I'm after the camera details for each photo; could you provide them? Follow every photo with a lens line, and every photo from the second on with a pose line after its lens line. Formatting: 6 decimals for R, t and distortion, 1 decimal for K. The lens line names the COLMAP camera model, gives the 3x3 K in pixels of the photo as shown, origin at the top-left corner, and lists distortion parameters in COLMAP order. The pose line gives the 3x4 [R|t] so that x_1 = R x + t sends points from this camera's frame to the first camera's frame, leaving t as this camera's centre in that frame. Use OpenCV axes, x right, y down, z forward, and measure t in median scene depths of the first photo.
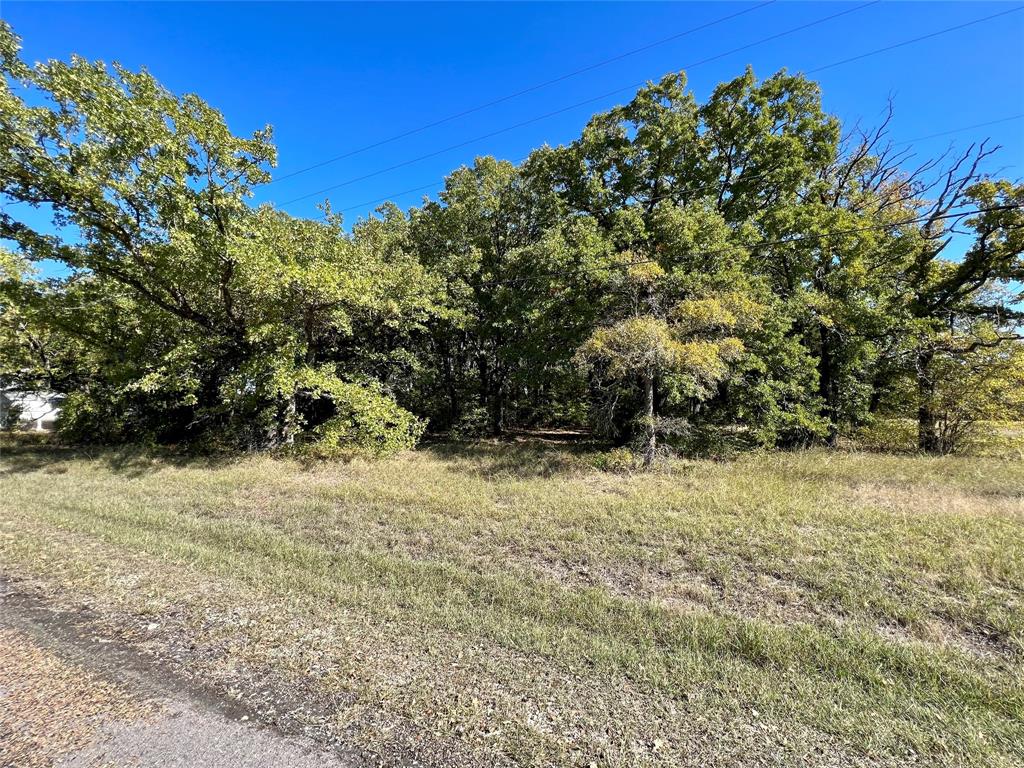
lens RADIAL K [[413.6, 0, 512.0], [0, 413.6, 384.0], [0, 0, 1]] dist [-0.002336, -0.000133]
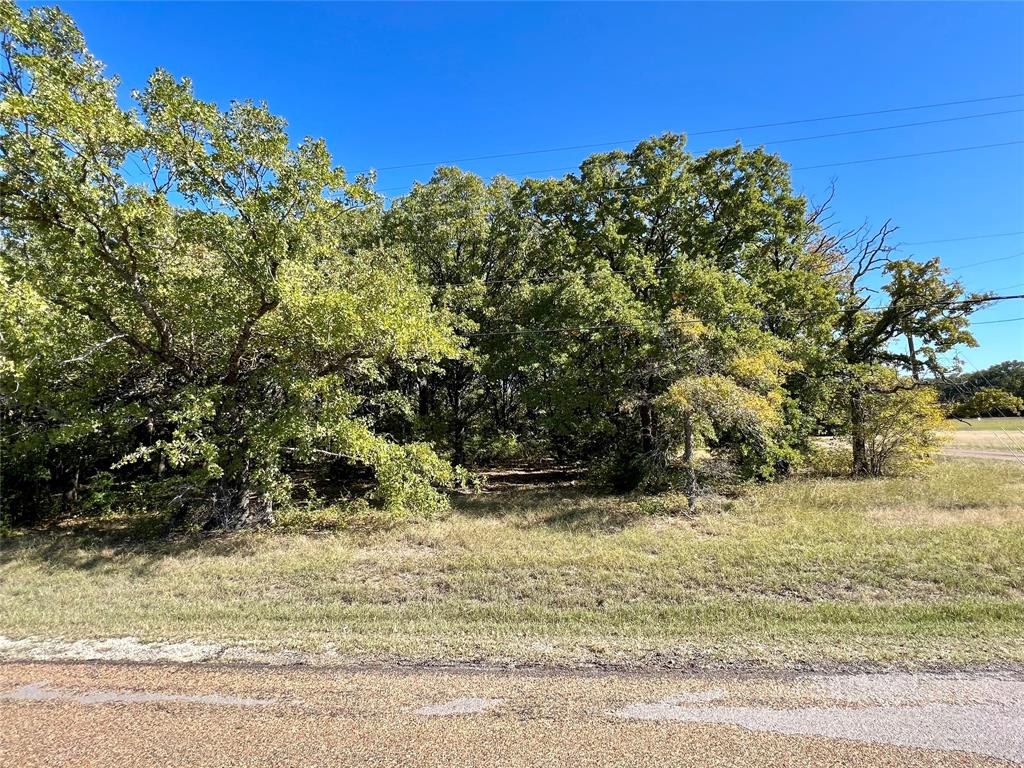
lens RADIAL K [[523.3, 0, 512.0], [0, 523.3, 384.0], [0, 0, 1]] dist [-0.002224, 0.000604]
pose [[0.948645, -0.007851, 0.316245, -0.441047], [0.018614, 0.999345, -0.031027, -0.070308], [-0.315794, 0.035320, 0.948170, -0.124199]]
